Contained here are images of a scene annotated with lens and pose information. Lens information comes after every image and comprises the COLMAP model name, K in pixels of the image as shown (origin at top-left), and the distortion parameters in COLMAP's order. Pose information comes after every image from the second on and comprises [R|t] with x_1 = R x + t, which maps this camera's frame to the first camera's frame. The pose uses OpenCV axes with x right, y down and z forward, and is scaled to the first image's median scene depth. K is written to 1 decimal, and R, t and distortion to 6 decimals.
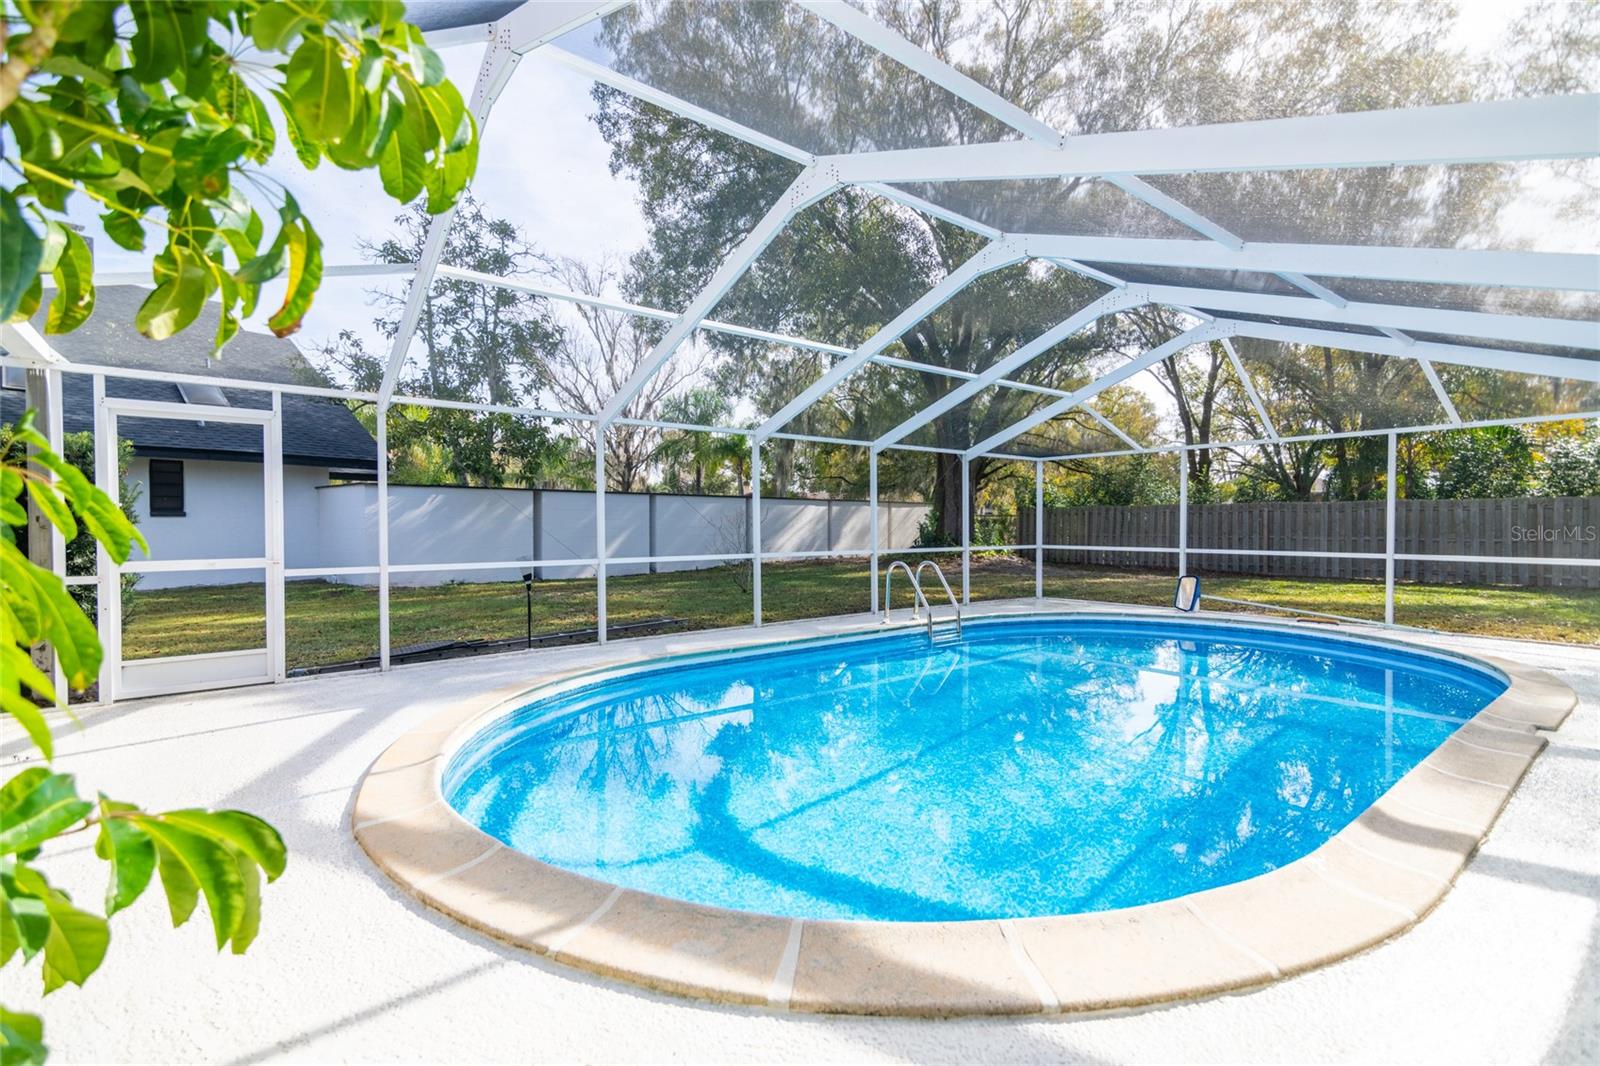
lens RADIAL K [[730.3, 0, 797.3], [0, 730.3, 536.8], [0, 0, 1]] dist [0.011165, -0.000699]
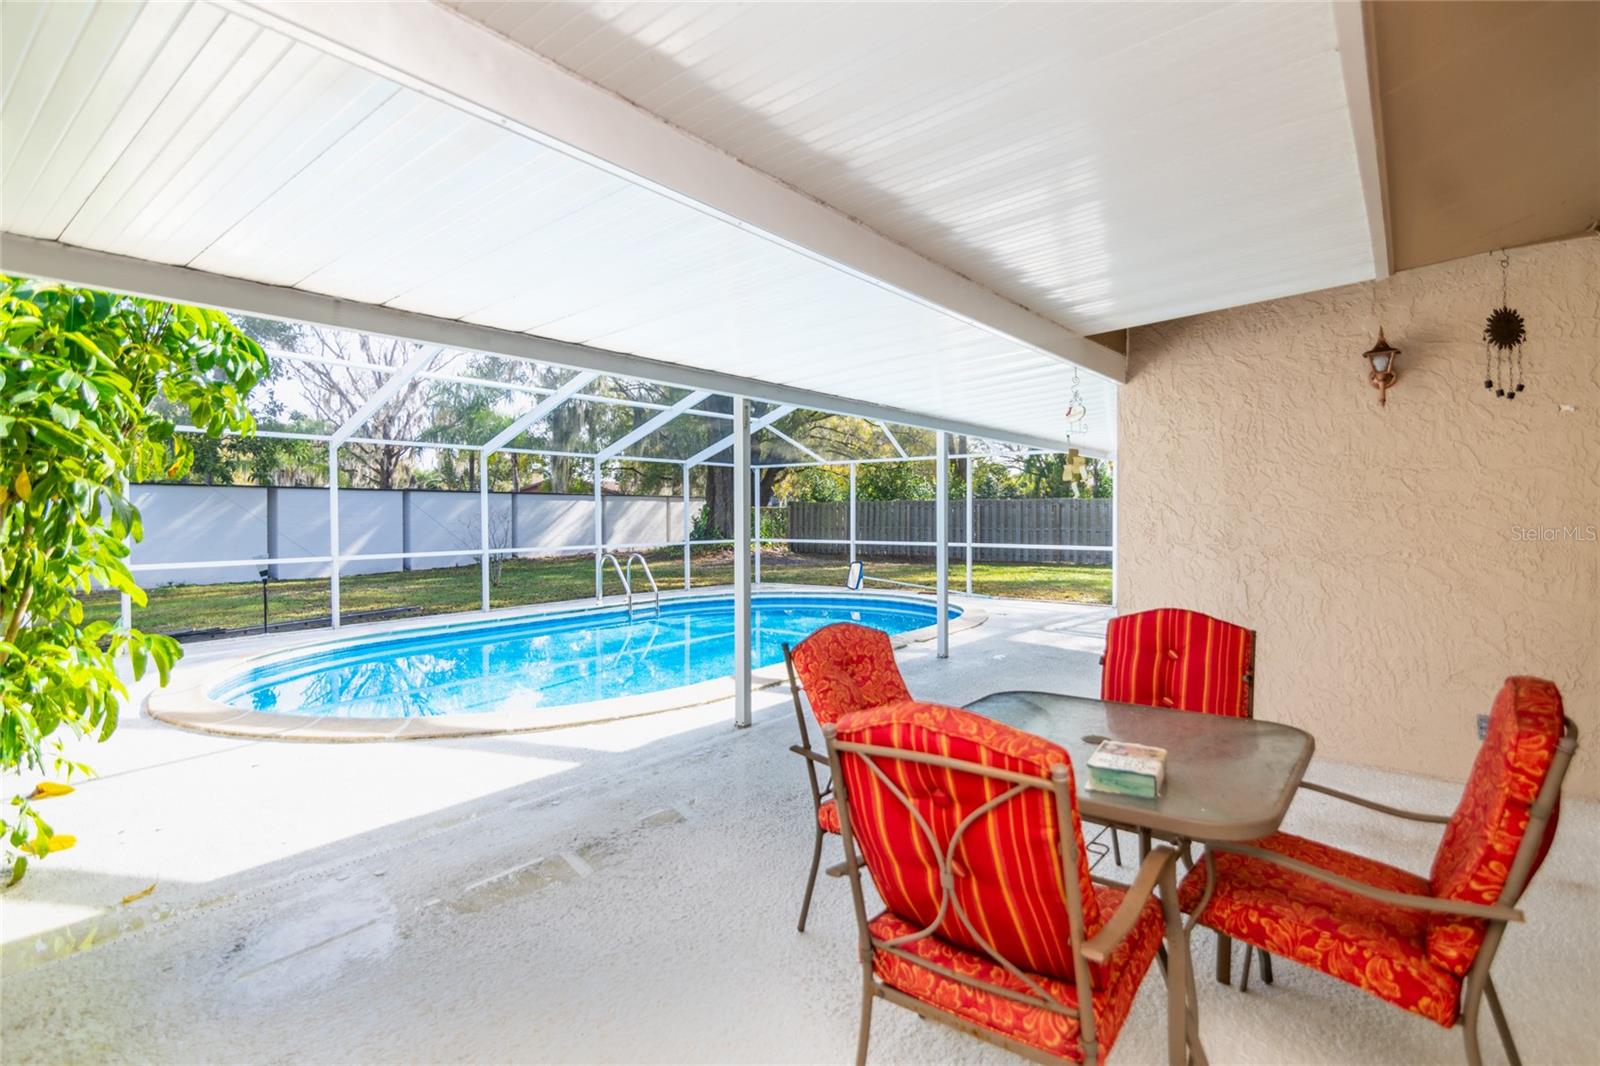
lens RADIAL K [[776.8, 0, 806.9], [0, 776.8, 517.0], [0, 0, 1]] dist [0.002640, -0.000678]
pose [[0.965942, -0.004227, 0.258724, 0.089642], [0.008192, 0.999865, -0.014251, -0.005715], [-0.258628, 0.015885, 0.965846, -0.256569]]
